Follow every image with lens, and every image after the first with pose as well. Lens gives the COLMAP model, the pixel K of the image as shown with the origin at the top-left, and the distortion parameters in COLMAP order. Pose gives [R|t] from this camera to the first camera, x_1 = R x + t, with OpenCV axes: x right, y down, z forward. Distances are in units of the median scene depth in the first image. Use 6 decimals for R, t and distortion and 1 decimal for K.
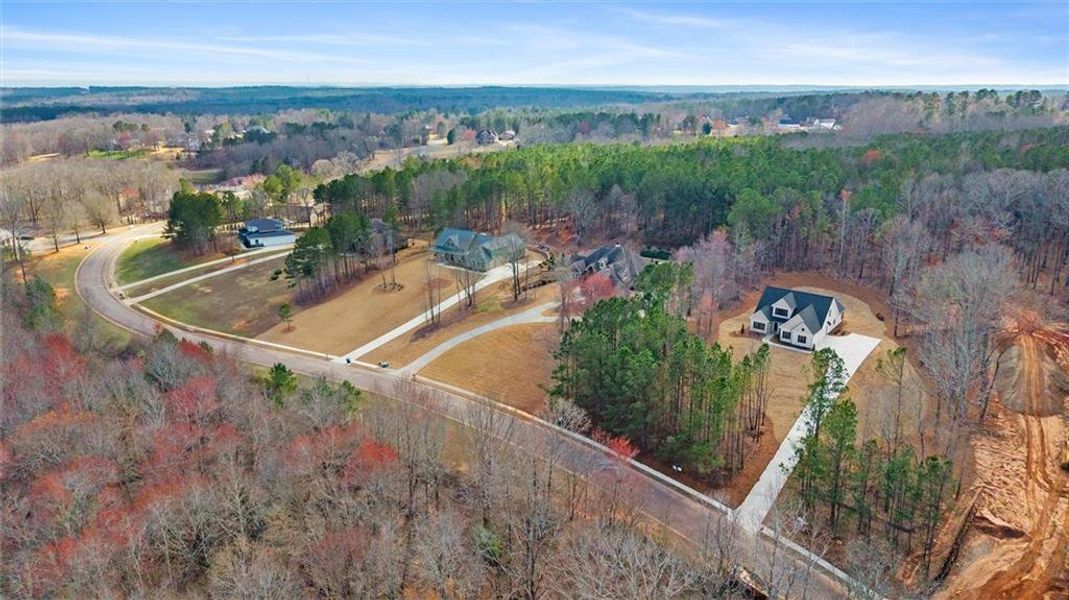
lens RADIAL K [[703.8, 0, 534.5], [0, 703.8, 300.0], [0, 0, 1]] dist [0.030243, -0.000846]
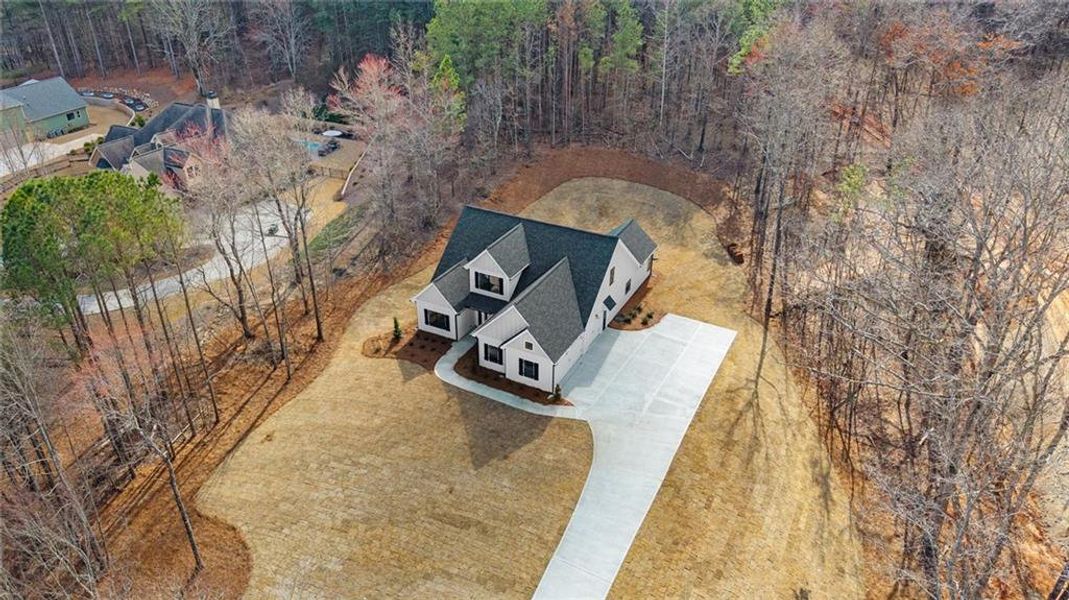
lens RADIAL K [[703.8, 0, 534.5], [0, 703.8, 300.0], [0, 0, 1]] dist [0.030243, -0.000846]
pose [[0.983432, -0.089028, 0.157912, 0.312129], [0.052647, 0.973817, 0.221151, -0.055414], [-0.173466, -0.209174, 0.962370, 0.630135]]
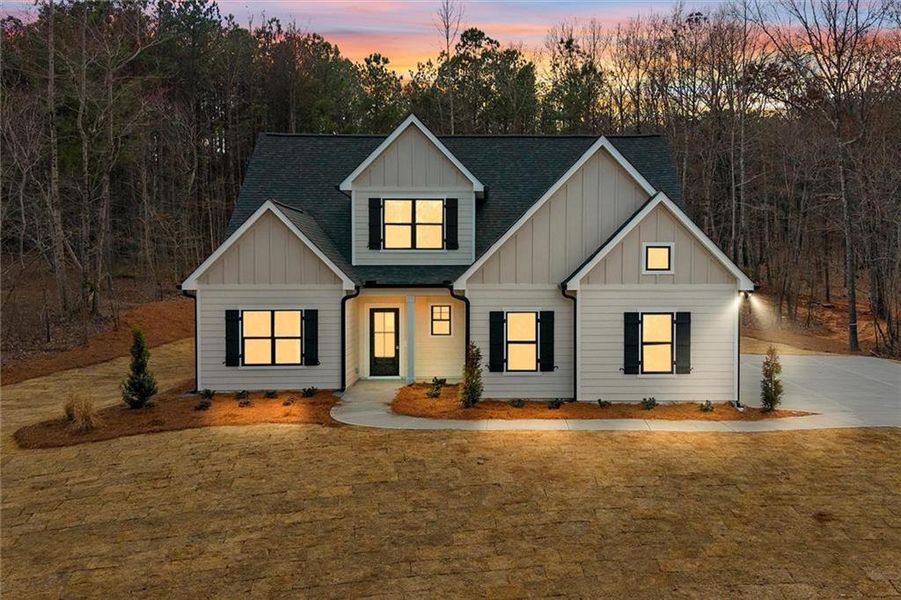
lens RADIAL K [[934.3, 0, 524.6], [0, 934.3, 297.0], [0, 0, 1]] dist [0.060366, -0.089523]
pose [[0.767204, -0.019919, 0.641093, 0.247770], [0.195685, 0.959134, -0.204378, 0.072278], [-0.610823, 0.282252, 0.739749, 0.852675]]
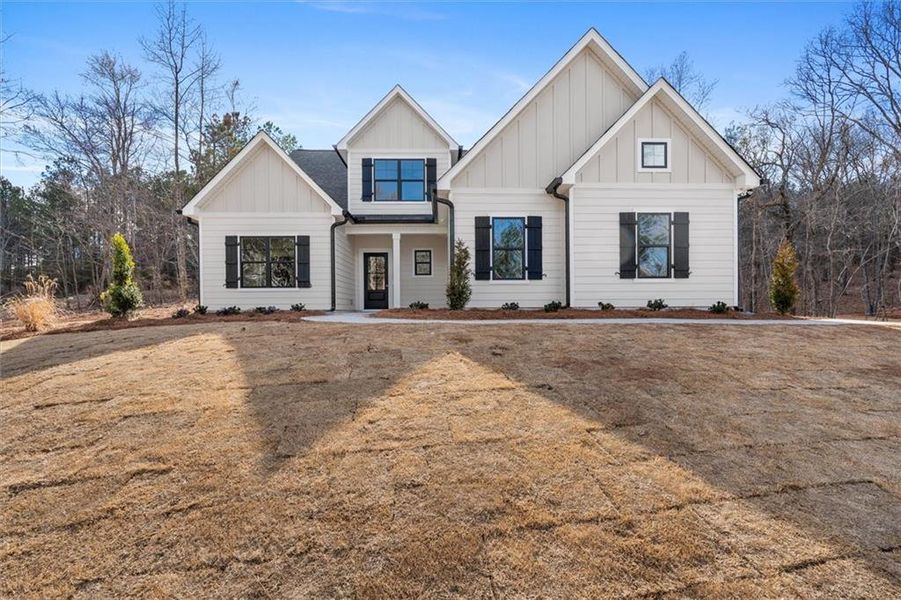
lens RADIAL K [[404.8, 0, 450.1], [0, 404.8, 317.0], [0, 0, 1]] dist [-0.033896, 0.015919]
pose [[0.777133, -0.015037, 0.629157, 0.298063], [0.197001, 0.955285, -0.220504, 0.070446], [-0.597708, 0.295306, 0.745345, 0.929411]]
